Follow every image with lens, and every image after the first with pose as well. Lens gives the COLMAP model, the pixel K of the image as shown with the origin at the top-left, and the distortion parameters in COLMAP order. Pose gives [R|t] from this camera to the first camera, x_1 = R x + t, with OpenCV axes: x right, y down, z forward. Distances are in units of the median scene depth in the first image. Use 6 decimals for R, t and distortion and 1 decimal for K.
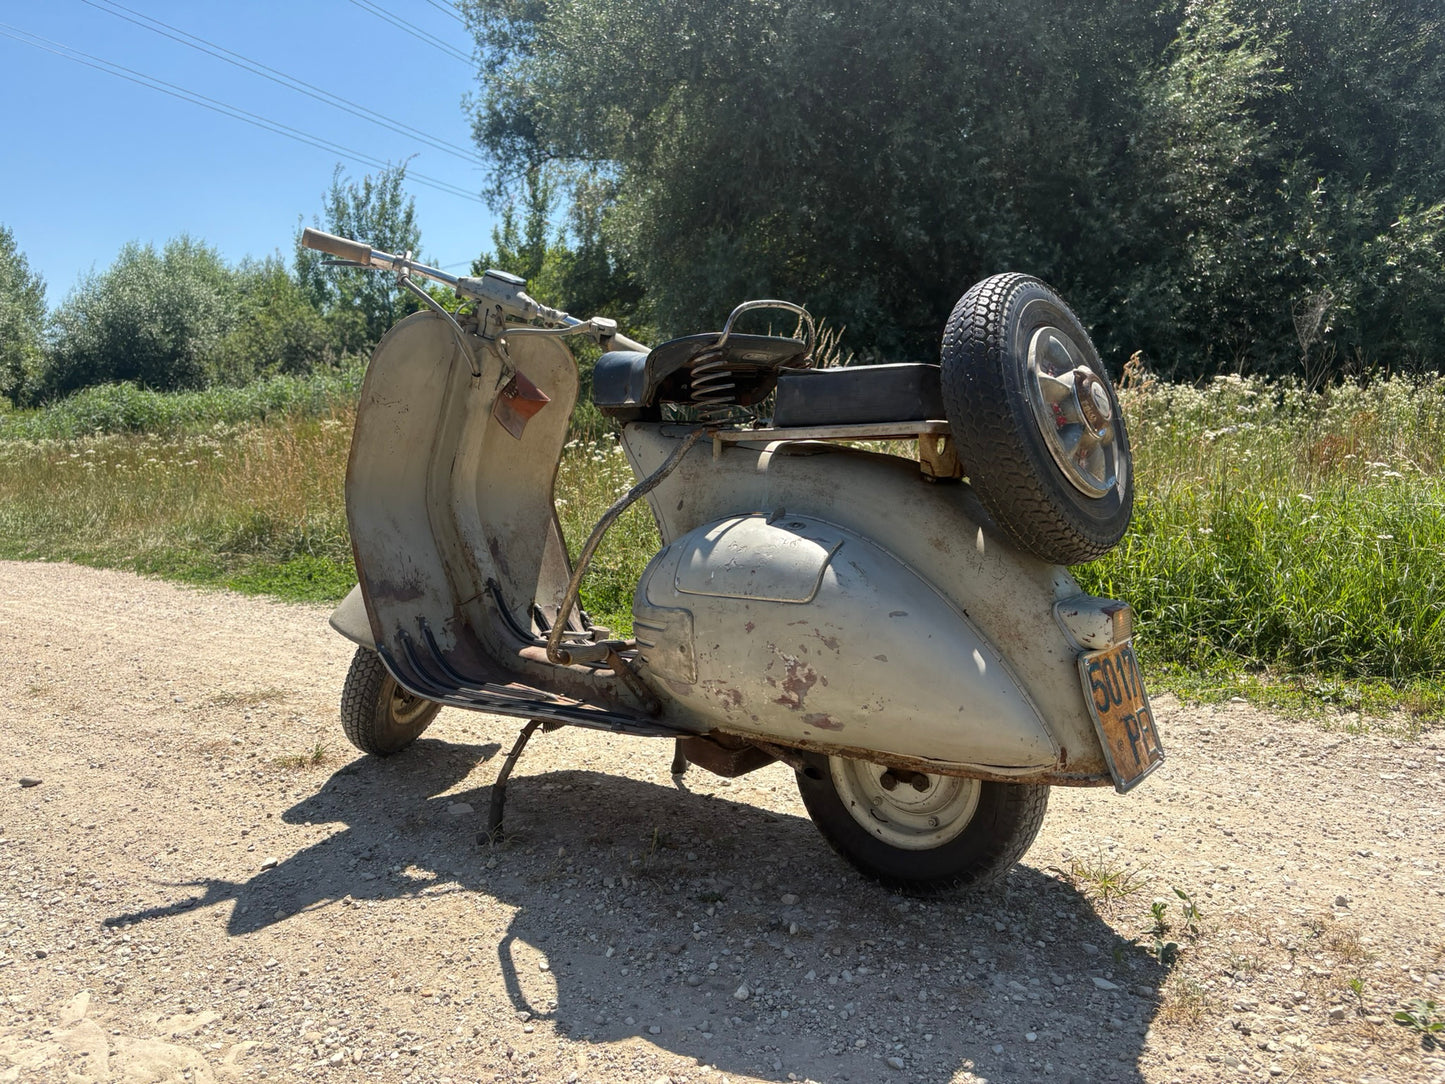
lens RADIAL K [[1090.1, 0, 724.4], [0, 1090.1, 543.6], [0, 0, 1]] dist [0.040884, -0.048199]
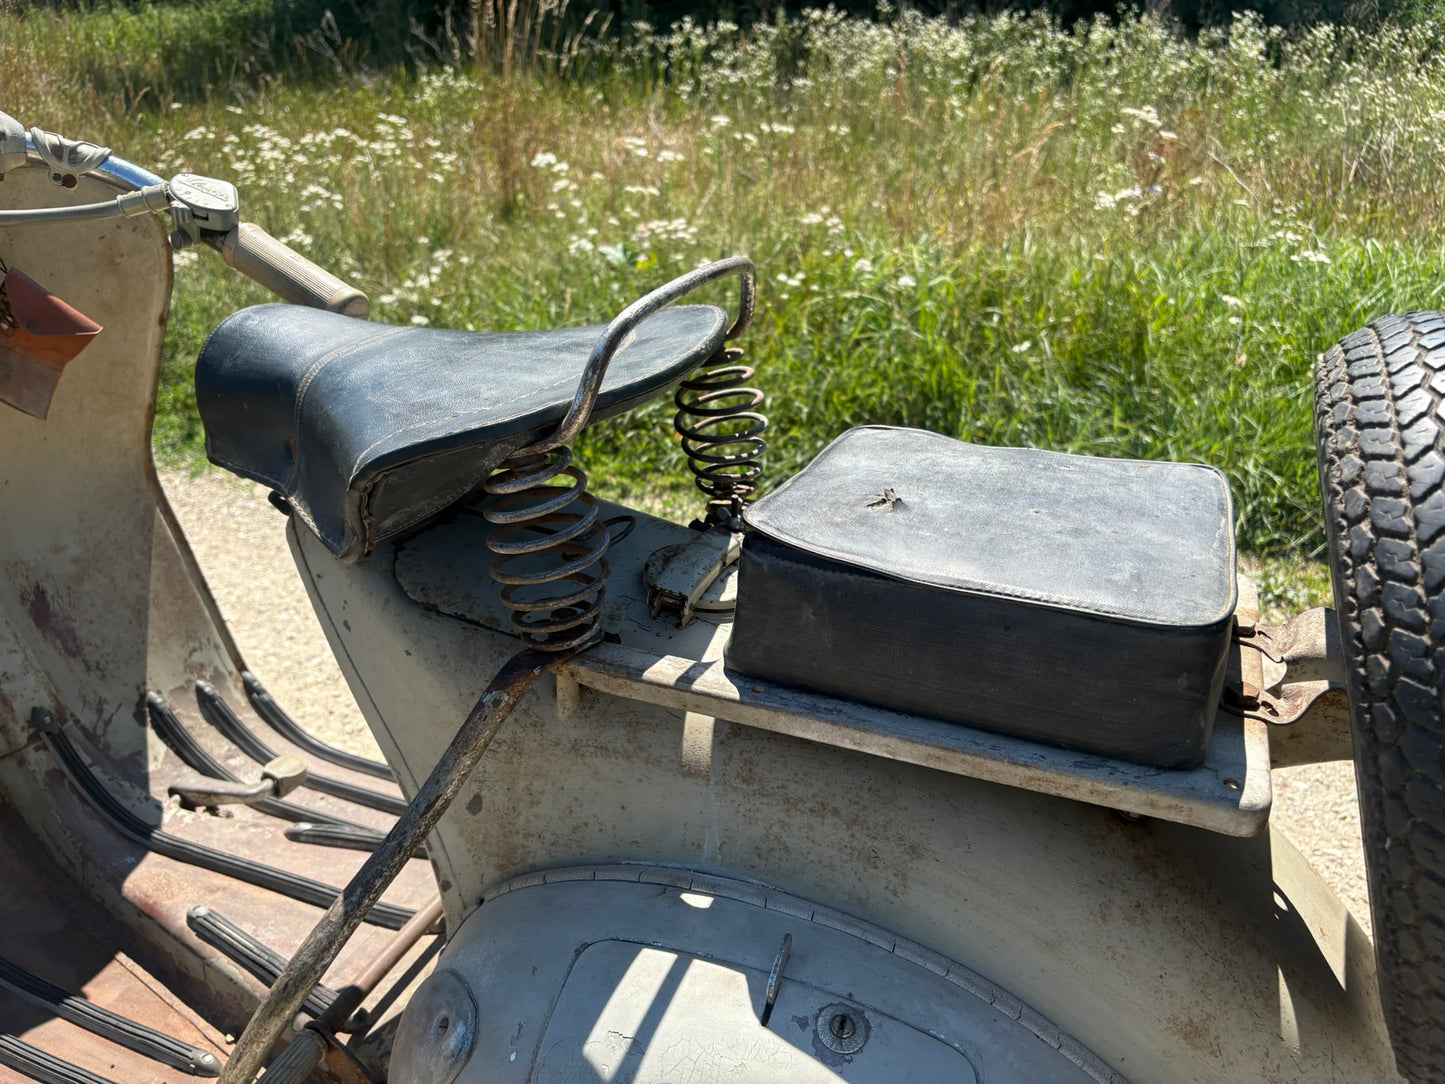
lens RADIAL K [[1090.1, 0, 718.7], [0, 1090.1, 537.5], [0, 0, 1]] dist [0.040884, -0.048199]
pose [[0.965477, -0.082923, 0.246937, -0.035902], [-0.003502, 0.943761, 0.330611, -0.204715], [-0.260464, -0.320062, 0.910889, 0.505555]]
